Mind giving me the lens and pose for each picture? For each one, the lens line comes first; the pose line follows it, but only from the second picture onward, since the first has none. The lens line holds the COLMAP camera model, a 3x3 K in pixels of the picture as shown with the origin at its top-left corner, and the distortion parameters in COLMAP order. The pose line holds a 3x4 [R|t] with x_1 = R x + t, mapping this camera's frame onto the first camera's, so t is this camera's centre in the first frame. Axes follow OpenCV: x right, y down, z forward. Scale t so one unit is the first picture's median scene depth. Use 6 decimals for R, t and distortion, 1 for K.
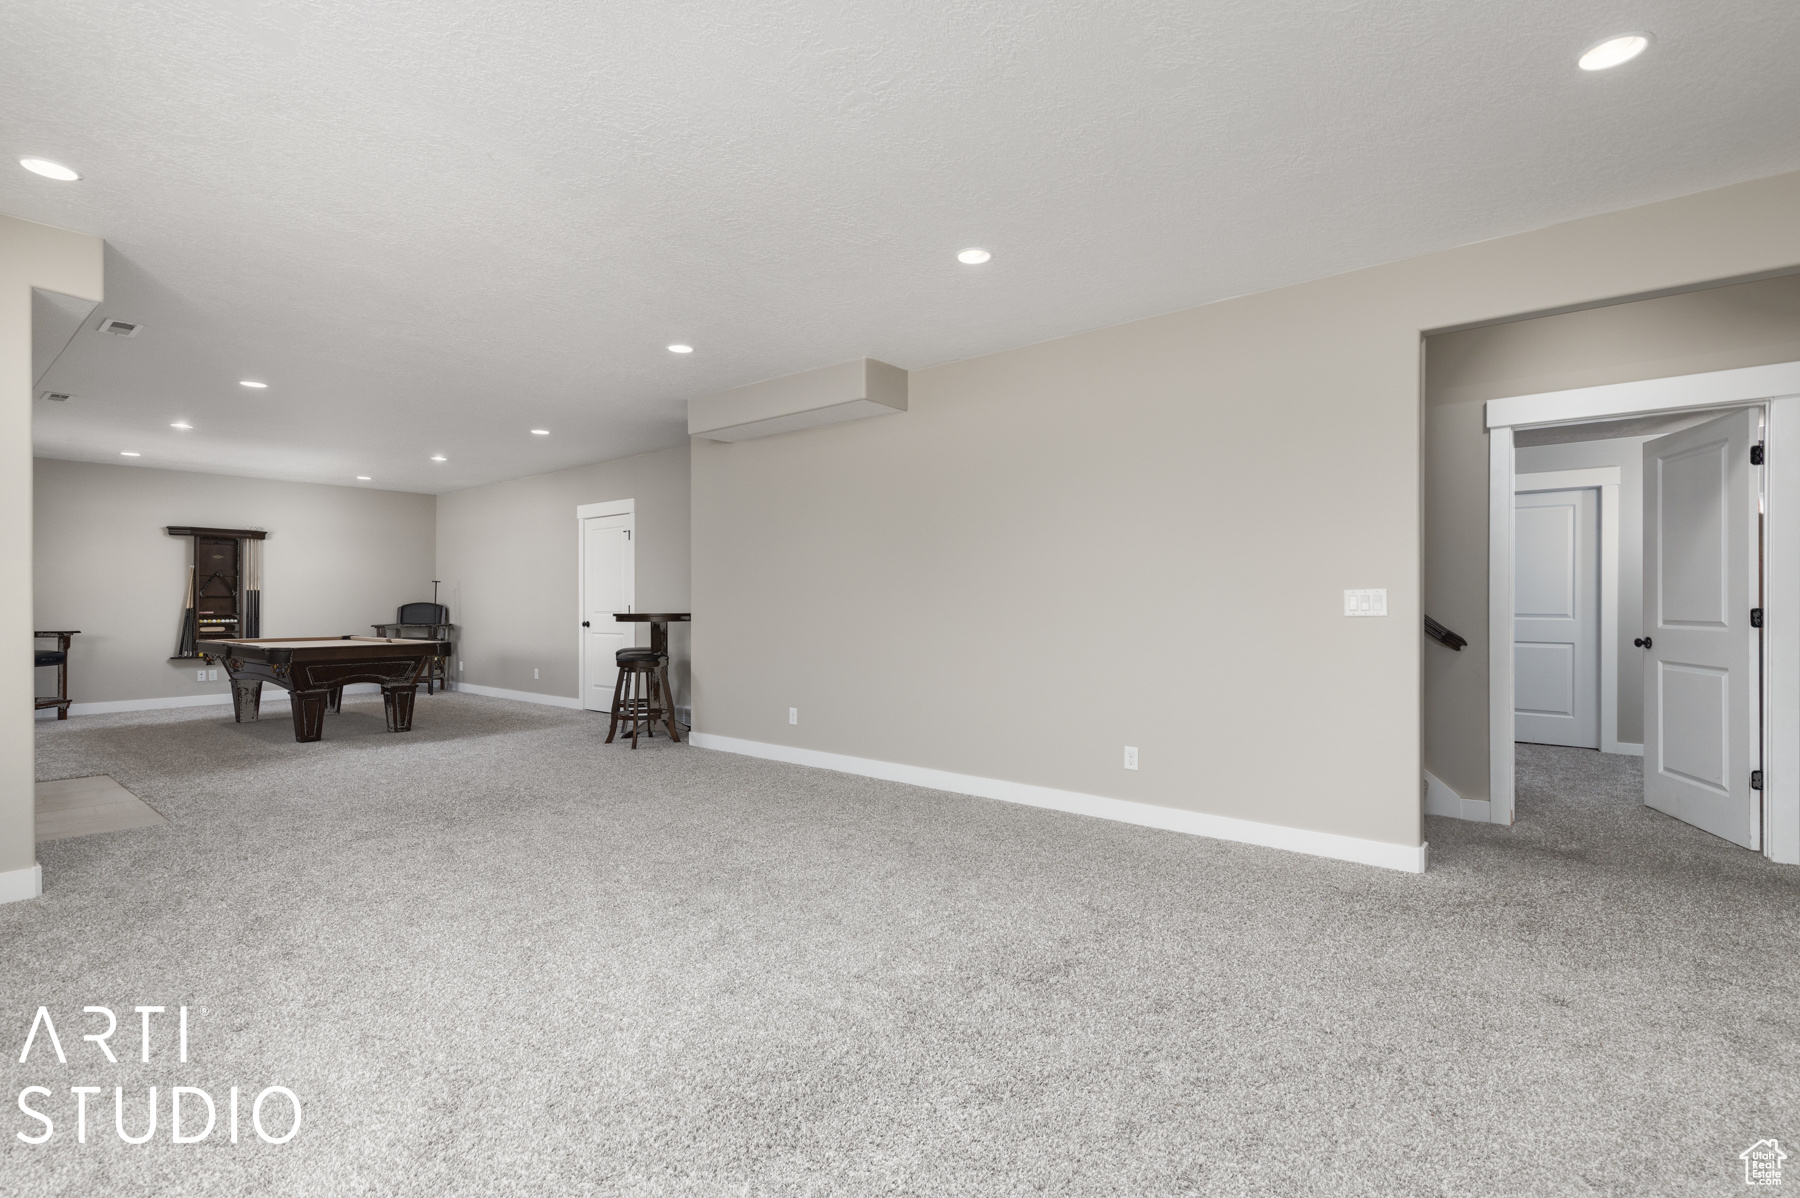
lens RADIAL K [[828.7, 0, 892.4], [0, 828.7, 598.3], [0, 0, 1]] dist [0.001947, 0.001175]
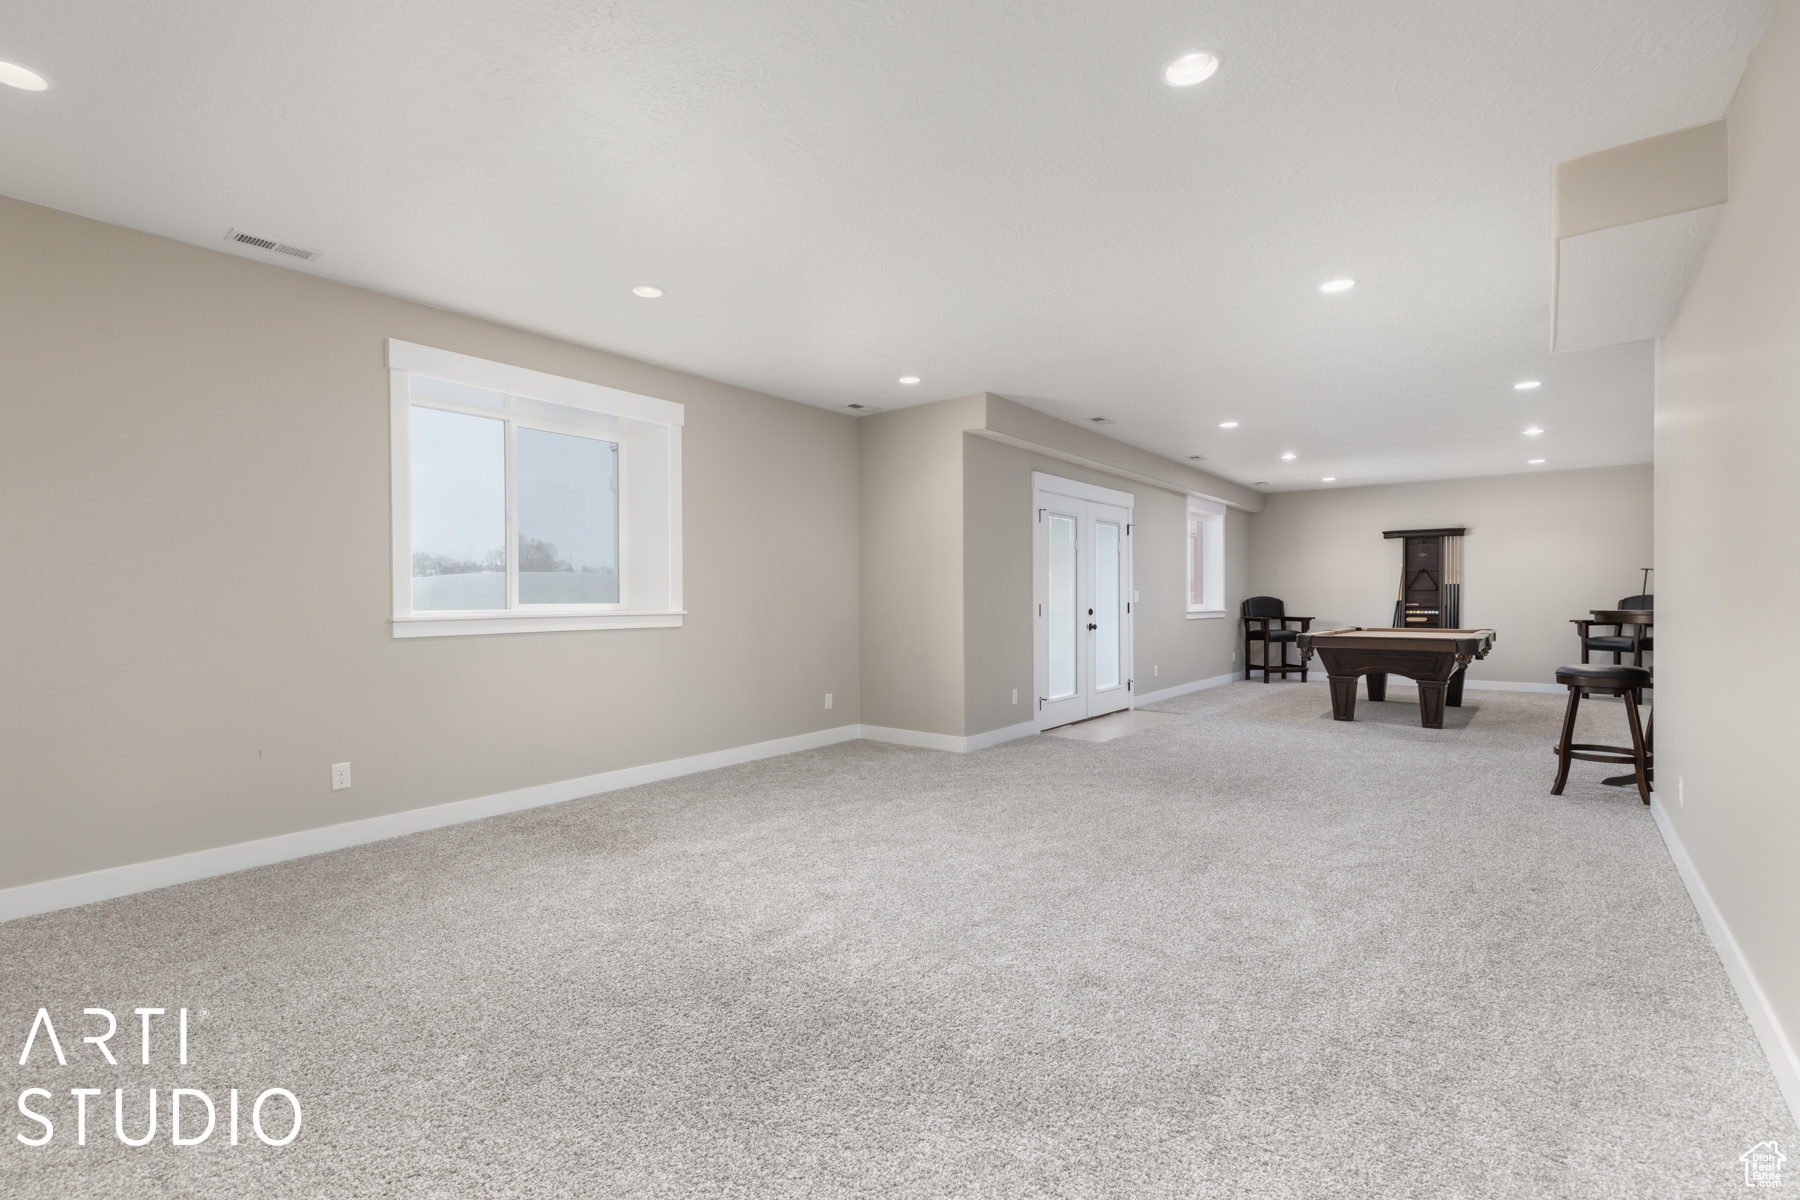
lens RADIAL K [[828.7, 0, 912.7], [0, 828.7, 593.4], [0, 0, 1]] dist [0.001947, 0.001175]
pose [[0.024364, -0.002038, -0.999701, 0.300940], [0.007508, 0.999970, -0.001855, -0.000774], [0.999675, -0.007461, 0.024379, 0.297128]]
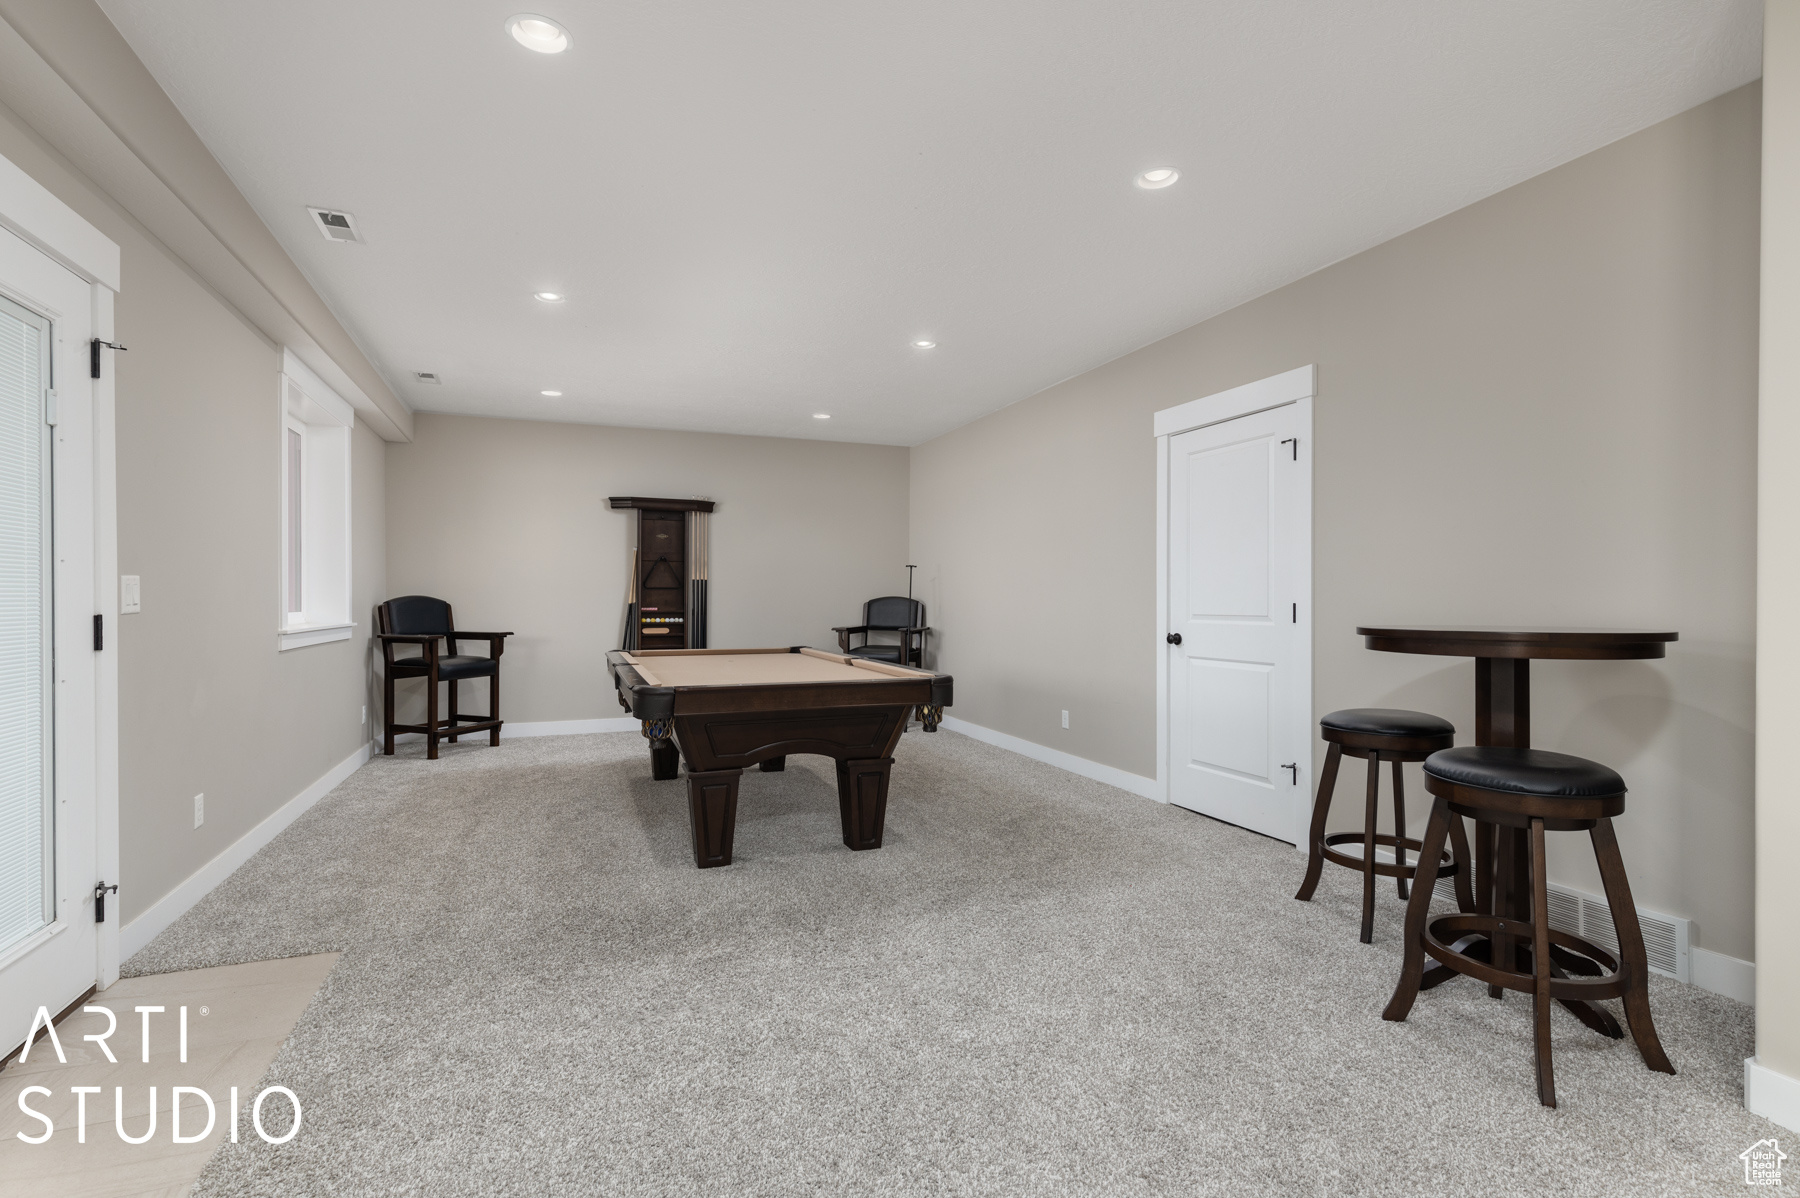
lens RADIAL K [[828.7, 0, 881.0], [0, 828.7, 599.4], [0, 0, 1]] dist [0.001947, 0.001175]
pose [[0.867216, 0.004816, -0.497910, -0.266882], [-0.000868, 0.999966, 0.008161, 0.002260], [0.497932, -0.006645, 0.867191, 0.454549]]
